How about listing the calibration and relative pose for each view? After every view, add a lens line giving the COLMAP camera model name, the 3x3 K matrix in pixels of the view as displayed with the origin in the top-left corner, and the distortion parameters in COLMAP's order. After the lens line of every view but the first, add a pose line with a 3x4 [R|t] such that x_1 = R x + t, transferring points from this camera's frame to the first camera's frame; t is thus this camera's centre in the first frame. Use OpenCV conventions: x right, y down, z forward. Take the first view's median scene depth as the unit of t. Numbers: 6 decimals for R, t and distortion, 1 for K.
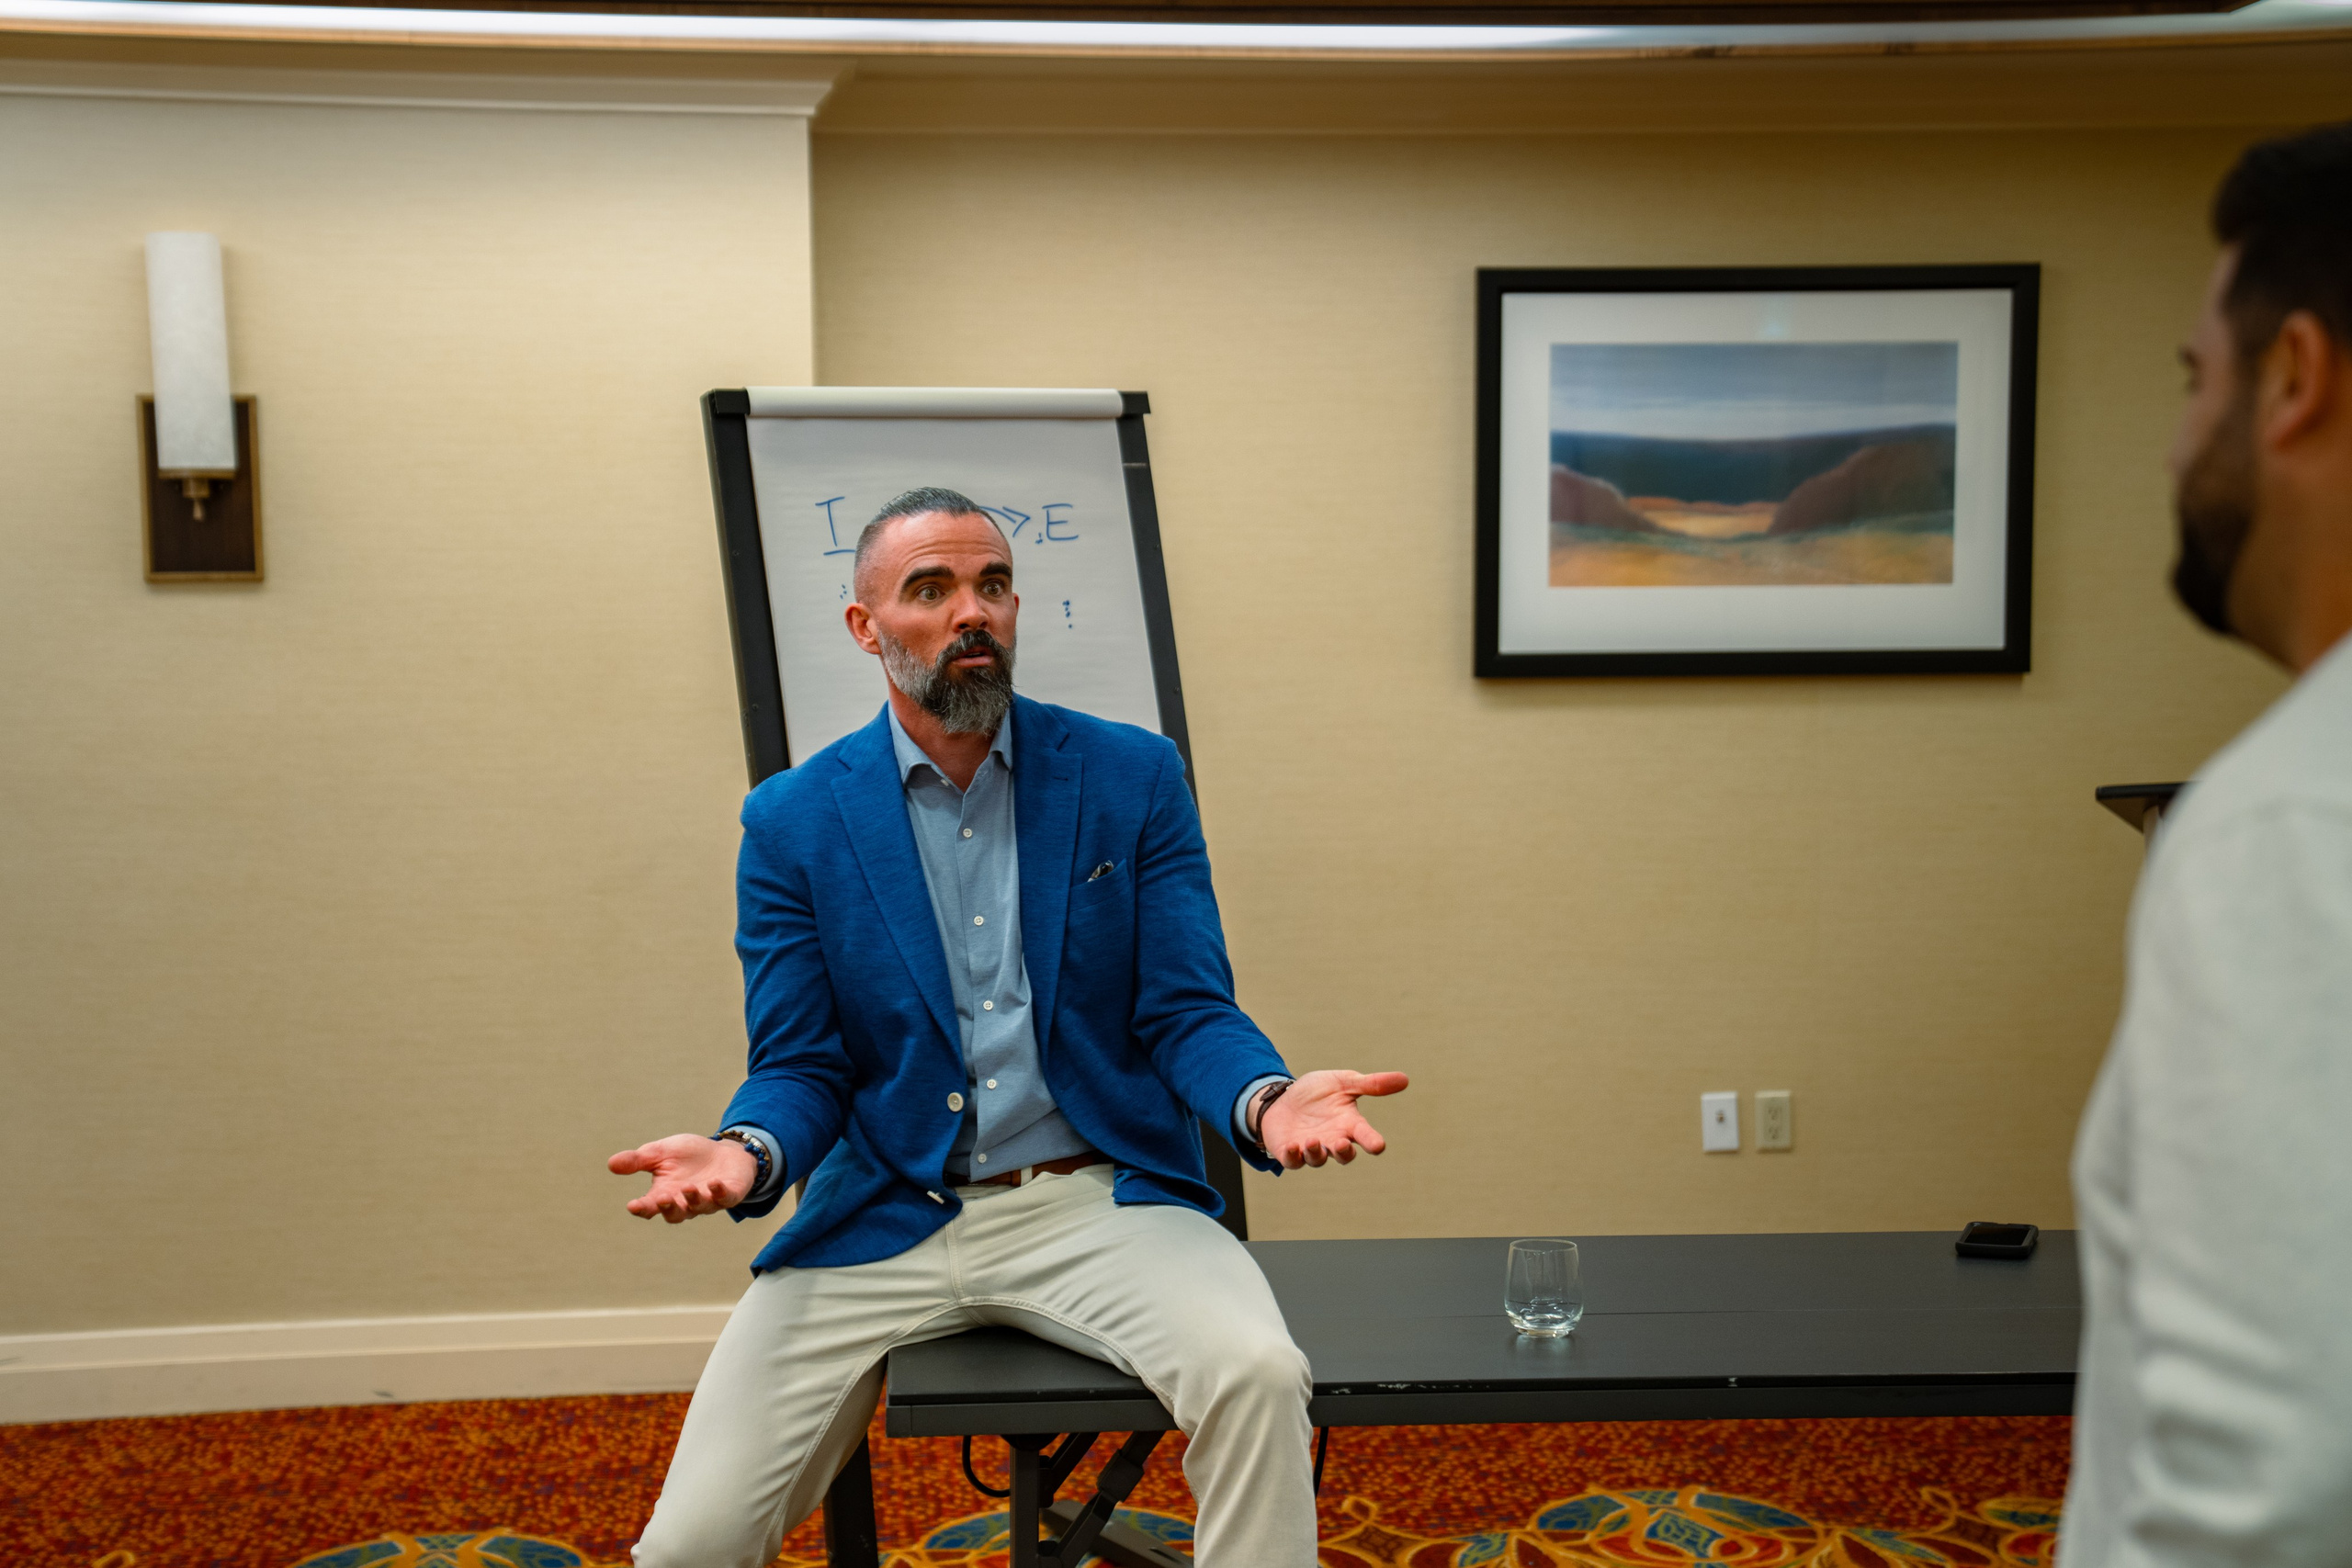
lens RADIAL K [[3856.4, 0, 1165.4], [0, 3856.4, 767.3], [0, 0, 1]] dist [0.265216, -0.027296]
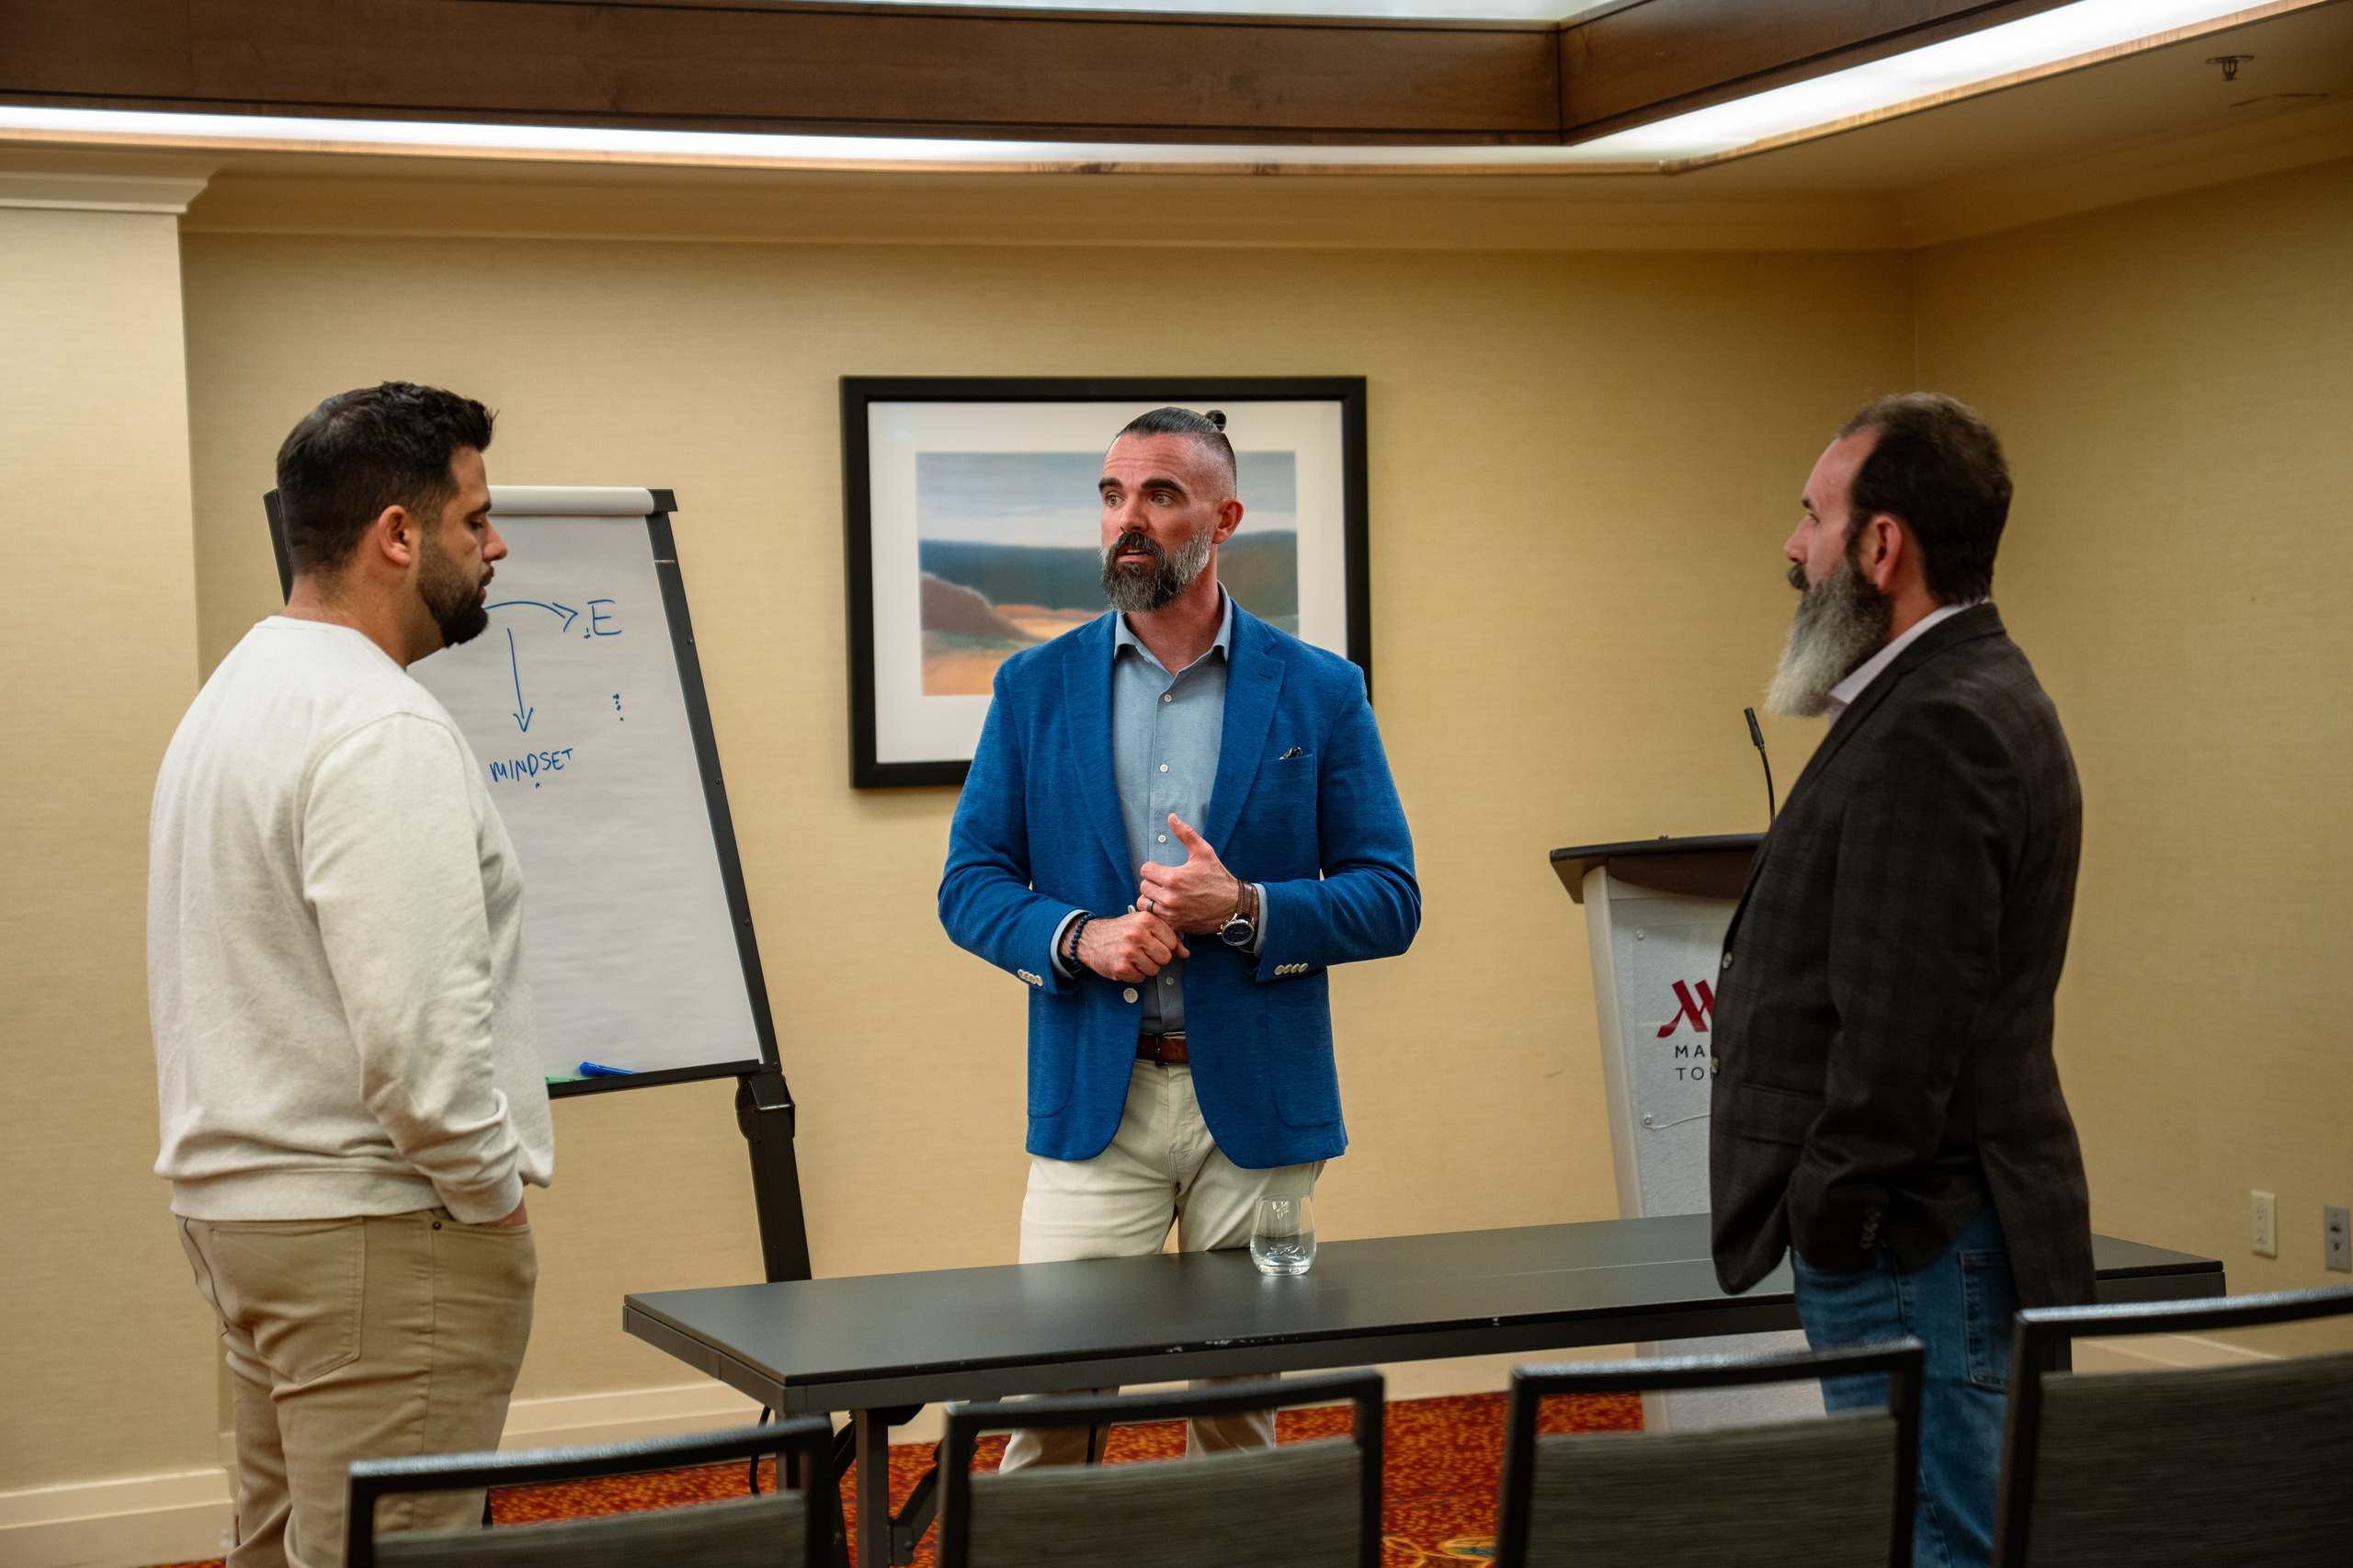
lens RADIAL K [[4597.8, 0, 1176.5], [0, 4597.8, 784.0], [0, 0, 1]] dist [0.308342, 0.342903]
pose [[0.960428, -0.027404, 0.277176, -0.169129], [0.040142, 0.998377, -0.040386, 0.026879], [-0.275619, 0.049914, 0.959970, -0.154337]]
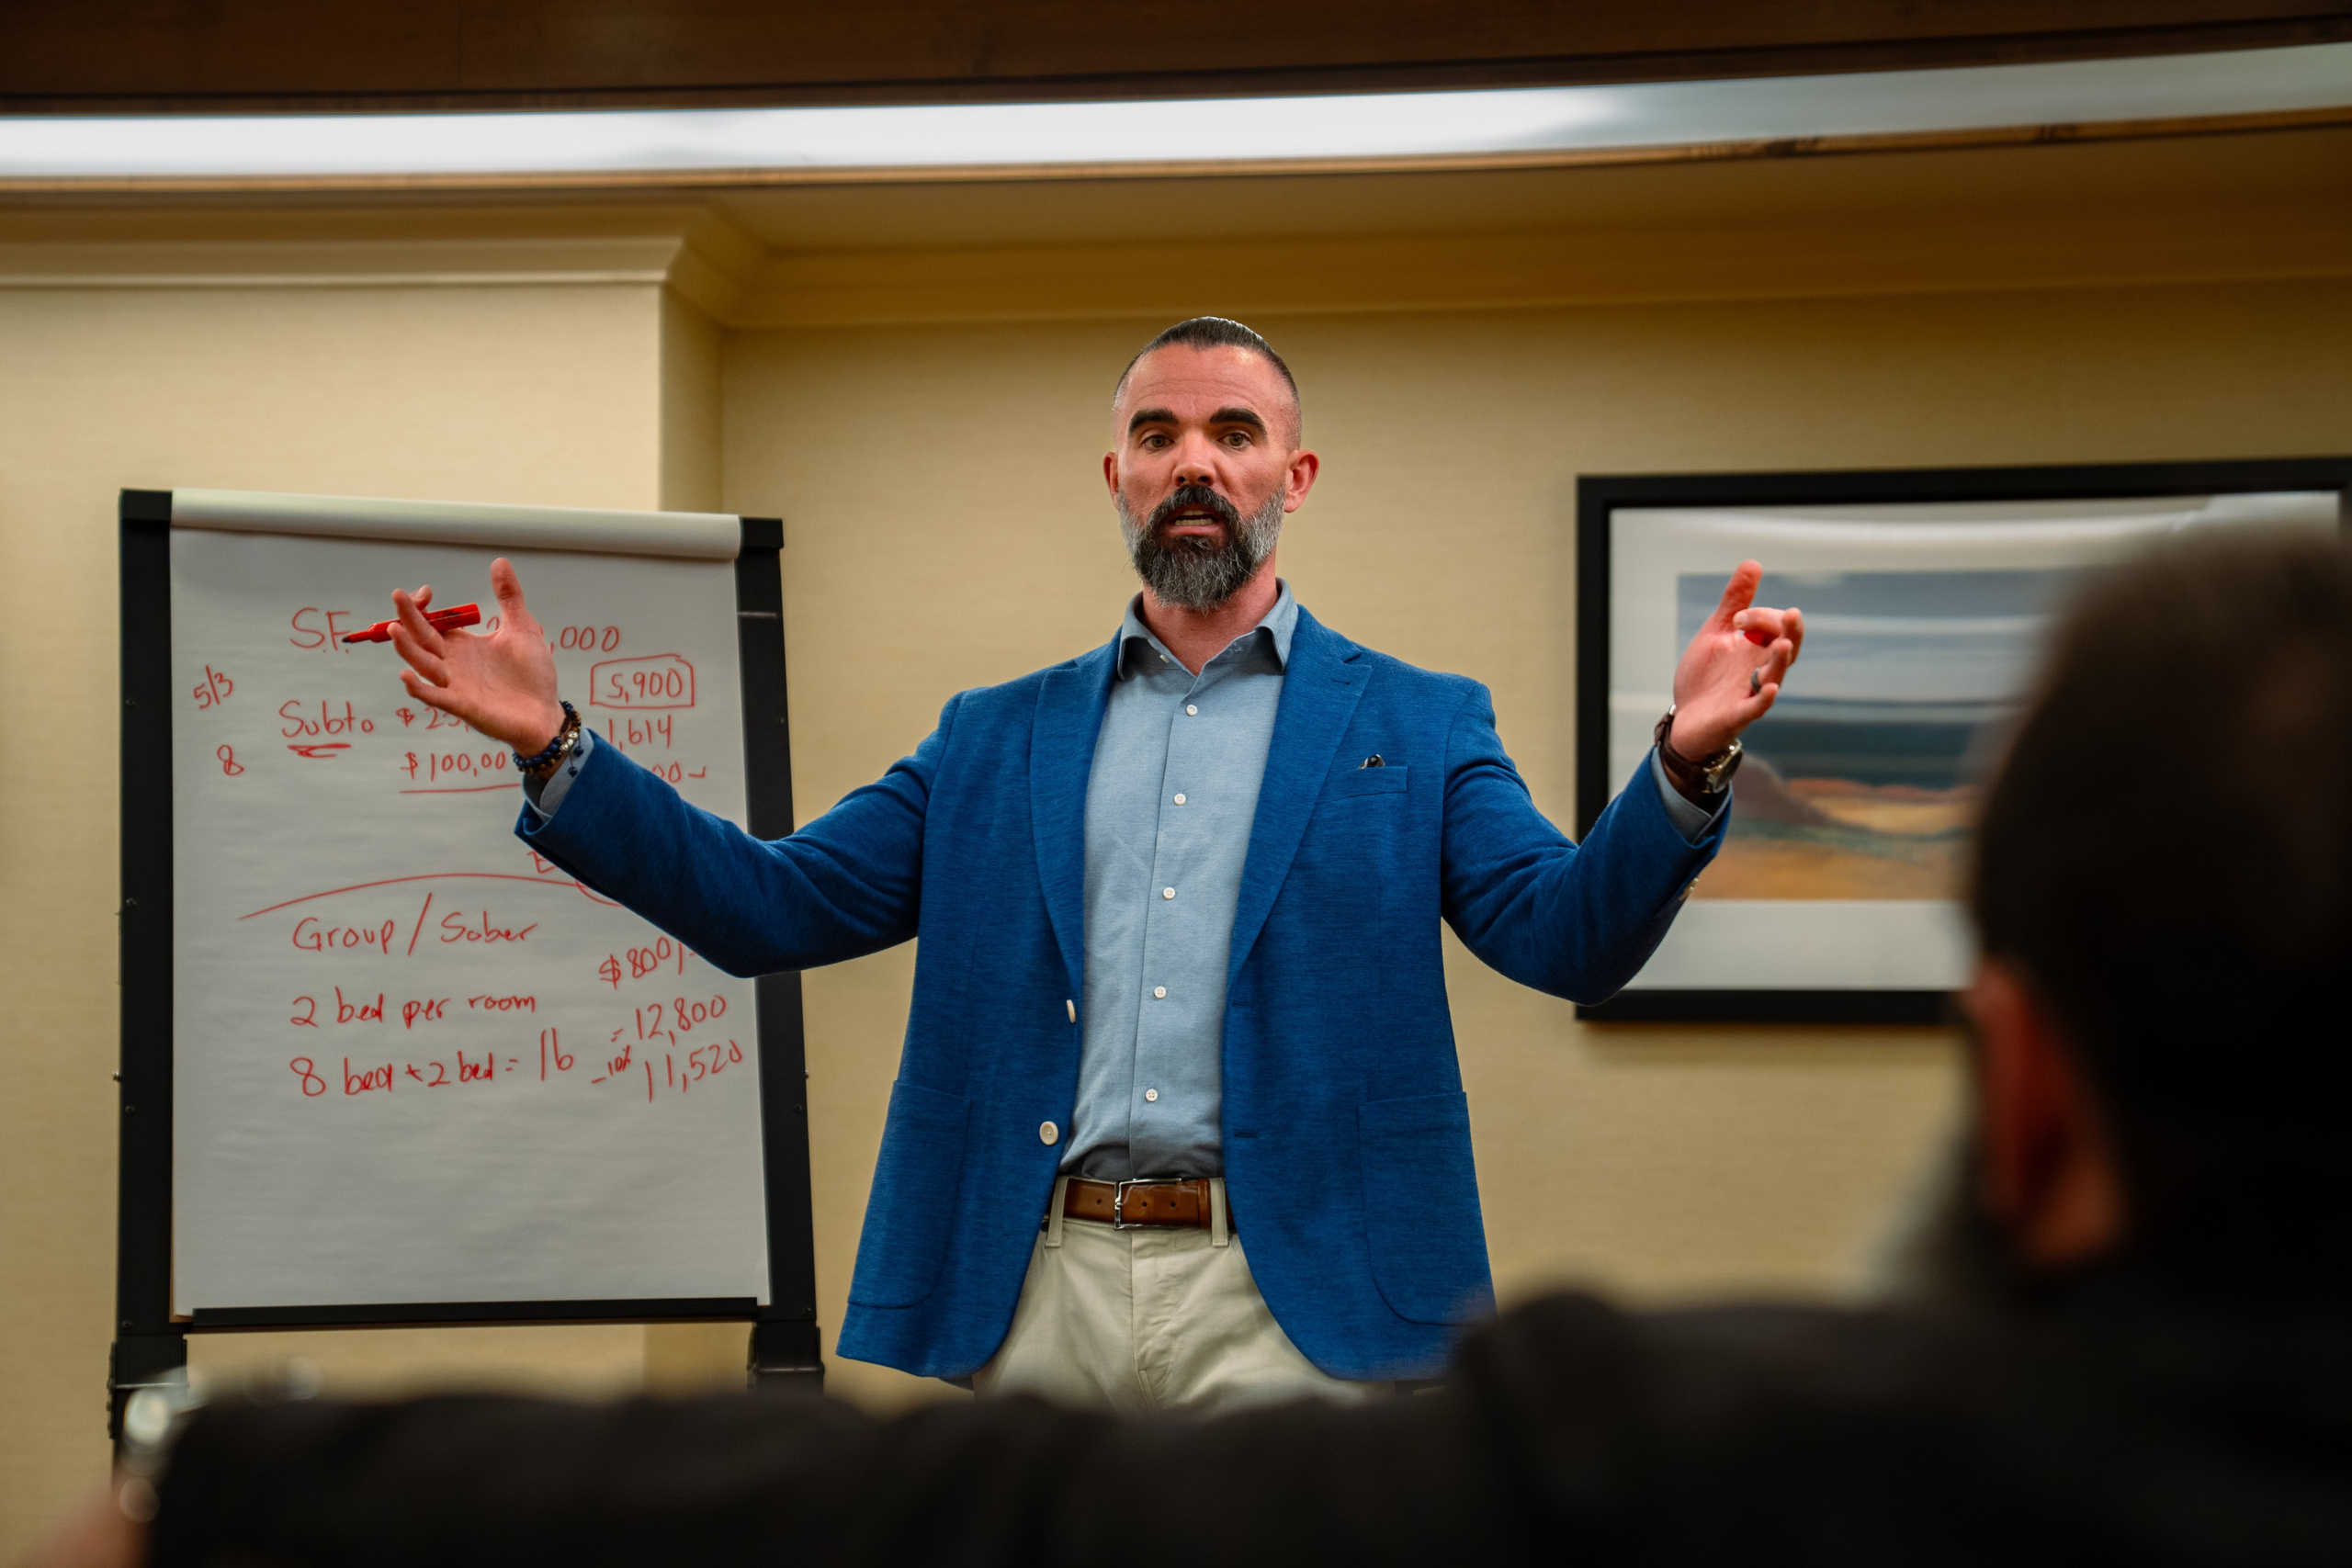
lens RADIAL K [[4487.9, 0, 1166.0], [0, 4487.9, 804.5], [0, 0, 1]] dist [0.324802, 0.295372]
pose [[0.969438, -0.008738, -0.245180, 0.218384], [-0.027402, 0.989256, -0.143601, 0.062366], [0.243801, 0.145931, 0.958783, 0.152634]]
